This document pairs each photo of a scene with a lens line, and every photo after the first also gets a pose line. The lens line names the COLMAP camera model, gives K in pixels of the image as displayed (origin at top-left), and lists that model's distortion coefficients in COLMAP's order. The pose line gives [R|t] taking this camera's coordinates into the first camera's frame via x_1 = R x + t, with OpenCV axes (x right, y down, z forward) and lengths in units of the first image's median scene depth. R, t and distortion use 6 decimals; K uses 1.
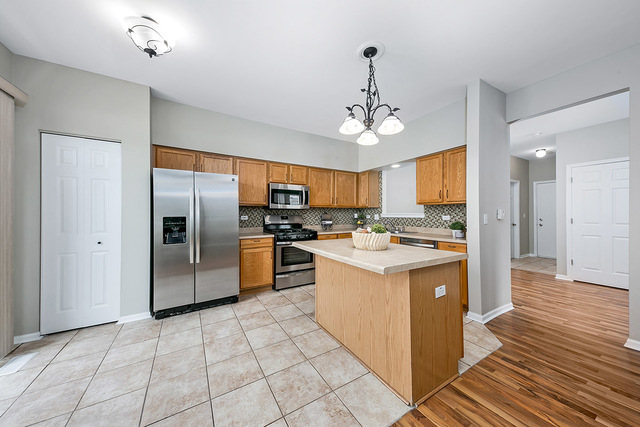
lens RADIAL K [[222.1, 0, 318.8], [0, 222.1, 209.9], [0, 0, 1]] dist [0.028472, -0.003323]
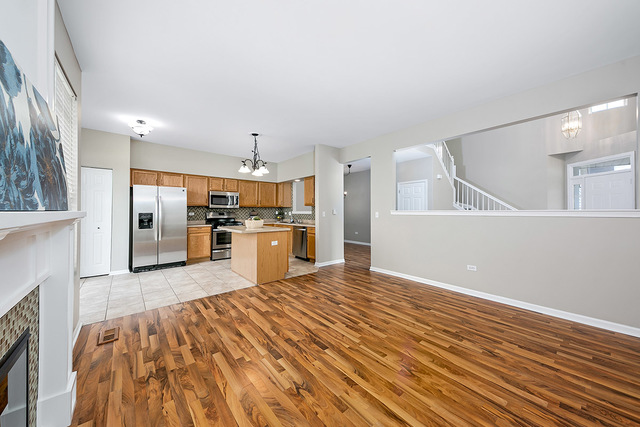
lens RADIAL K [[222.1, 0, 313.8], [0, 222.1, 207.0], [0, 0, 1]] dist [0.028472, -0.003323]
pose [[0.987740, 0.007691, 0.155920, 0.262847], [-0.007634, 0.999970, -0.000966, -0.015658], [-0.155923, -0.000237, 0.987769, -0.663573]]
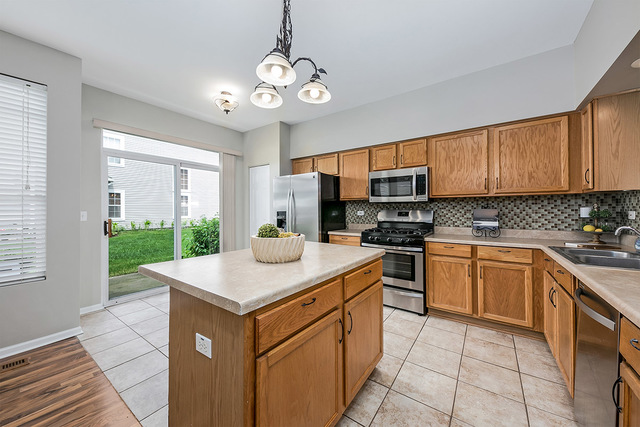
lens RADIAL K [[233.3, 0, 318.0], [0, 233.3, 209.1], [0, 0, 1]] dist [0.015134, -0.002775]
pose [[0.409367, 0.002004, -0.912368, 0.548688], [0.021232, 0.999706, 0.011722, 0.004988], [0.912123, -0.024170, 0.409204, 0.474871]]
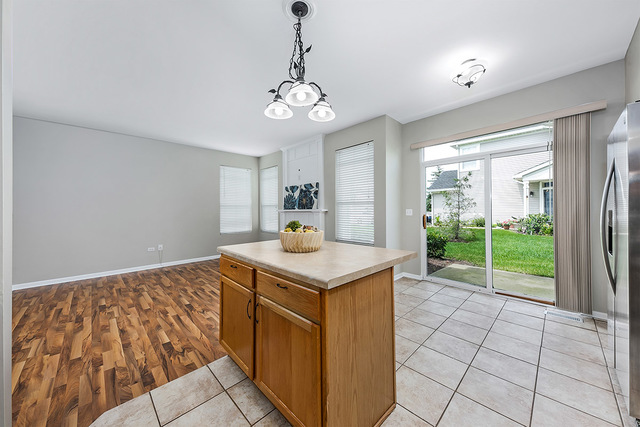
lens RADIAL K [[233.3, 0, 321.9], [0, 233.3, 208.1], [0, 0, 1]] dist [0.015134, -0.002775]
pose [[-0.968920, 0.013756, -0.246990, 0.218433], [0.019575, 0.999585, -0.021118, 0.018075], [0.246597, -0.025296, -0.968788, 1.100947]]
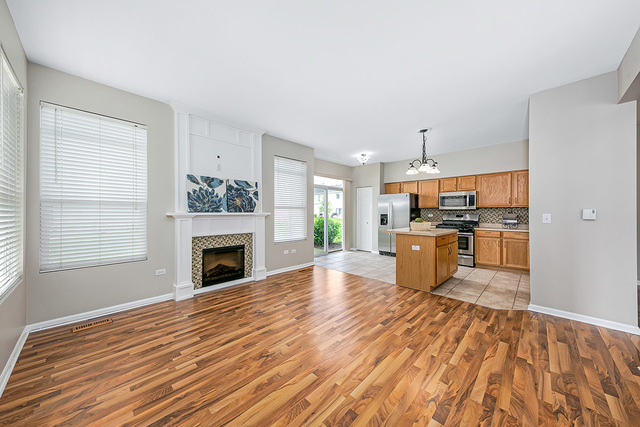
lens RADIAL K [[222.1, 0, 320.2], [0, 222.1, 213.2], [0, 0, 1]] dist [0.028472, -0.003323]
pose [[0.277578, 0.007657, -0.960673, 1.096385], [0.013823, 0.999833, 0.011963, -0.010873], [0.960604, -0.016600, 0.277426, -0.233239]]
